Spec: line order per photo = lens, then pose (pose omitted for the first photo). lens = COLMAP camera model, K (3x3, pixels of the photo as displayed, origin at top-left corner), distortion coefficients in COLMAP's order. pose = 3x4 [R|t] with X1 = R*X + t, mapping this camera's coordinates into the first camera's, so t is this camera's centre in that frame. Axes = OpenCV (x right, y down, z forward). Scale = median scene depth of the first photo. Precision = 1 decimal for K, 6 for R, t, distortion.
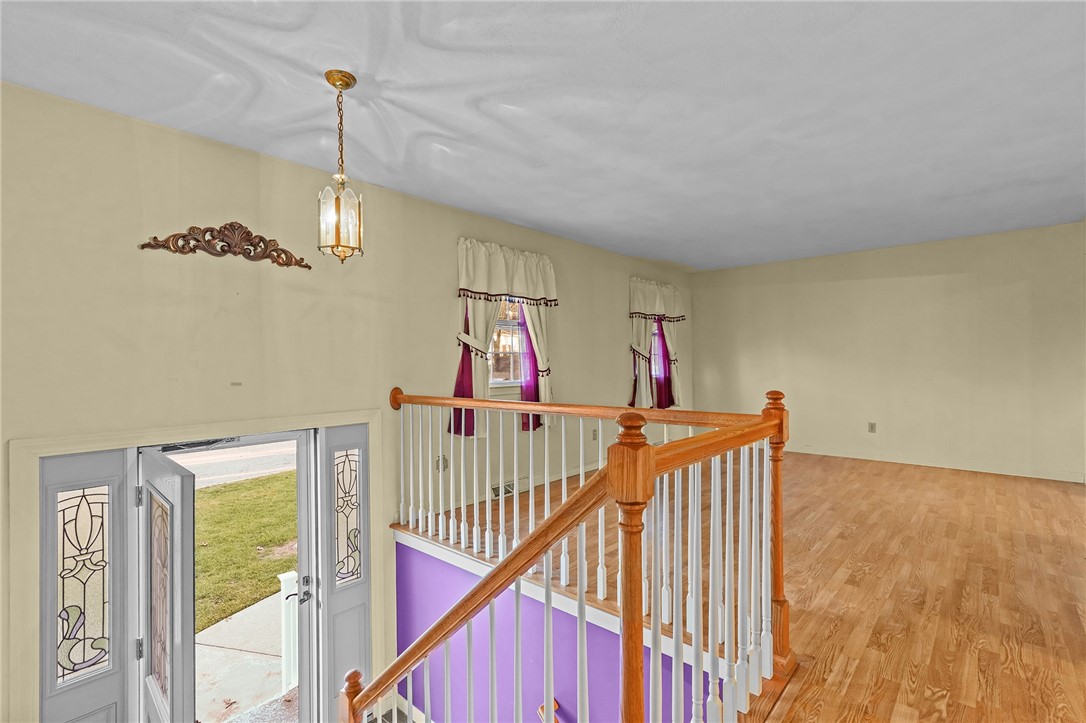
lens RADIAL K [[492.0, 0, 542.2], [0, 492.0, 357.9], [0, 0, 1]] dist [-0.015342, 0.010395]
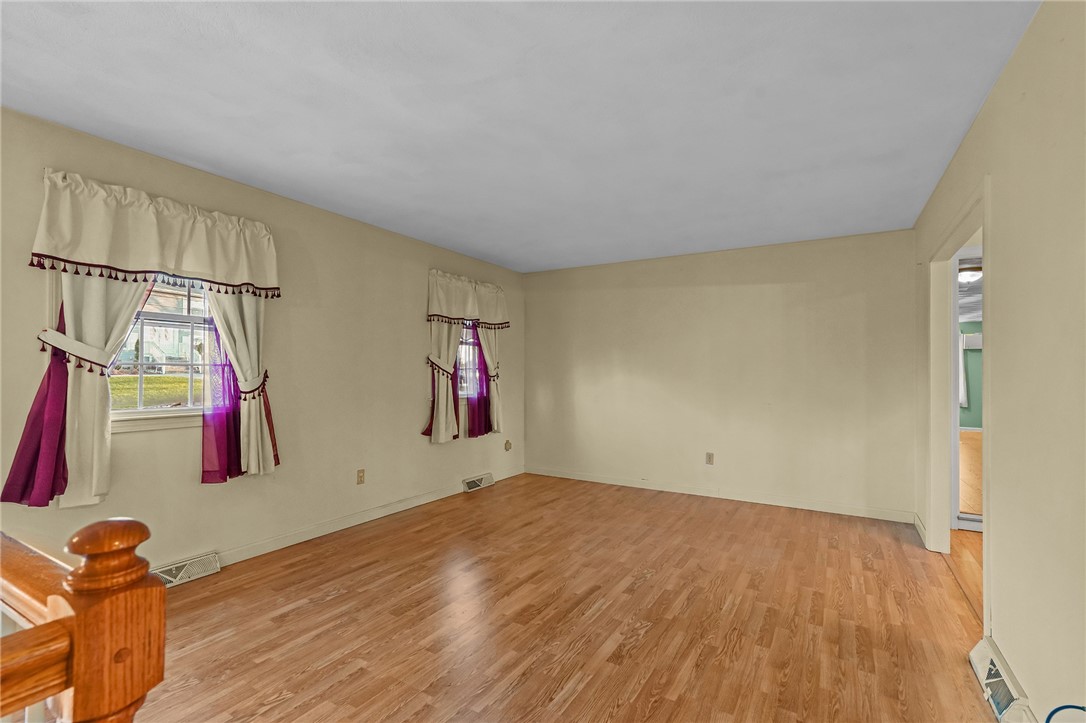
lens RADIAL K [[492.0, 0, 541.3], [0, 492.0, 363.0], [0, 0, 1]] dist [-0.015342, 0.010395]
pose [[0.980557, 0.019480, 0.195266, 0.284427], [-0.017475, 0.999776, -0.011982, -0.013089], [-0.195456, 0.008336, 0.980677, 0.282016]]
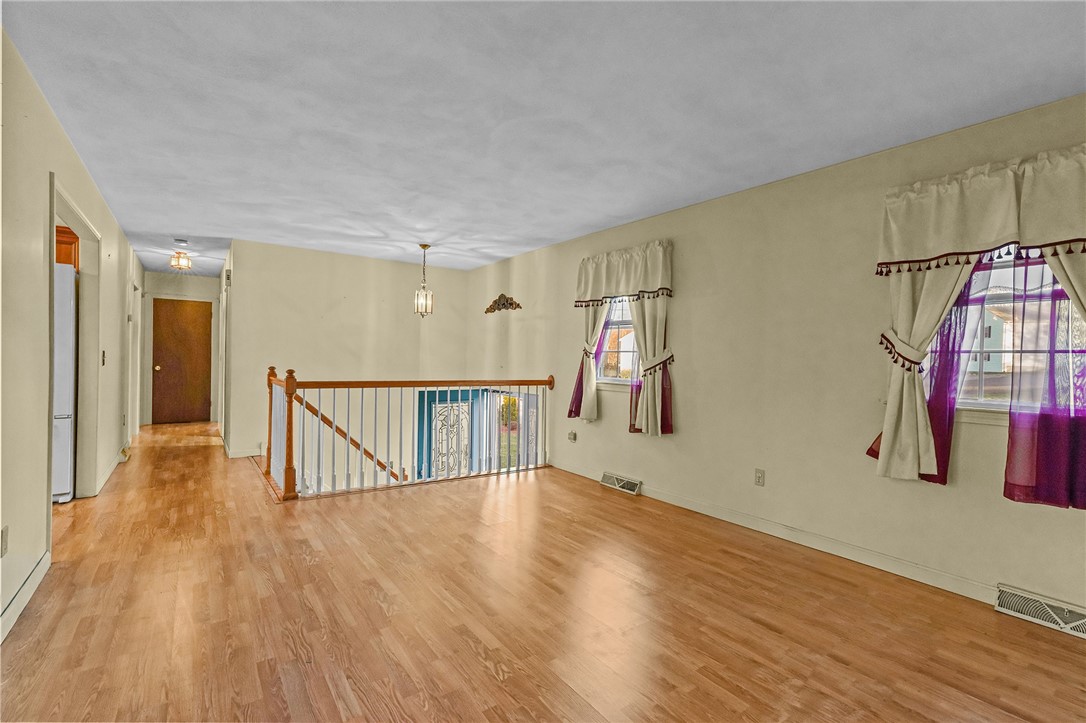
lens RADIAL K [[492.0, 0, 540.1], [0, 492.0, 355.9], [0, 0, 1]] dist [-0.015342, 0.010395]
pose [[-0.209269, -0.002440, -0.977855, 0.992343], [-0.010187, 0.999948, -0.000315, 0.001632], [0.977805, 0.009896, -0.209283, 1.068674]]
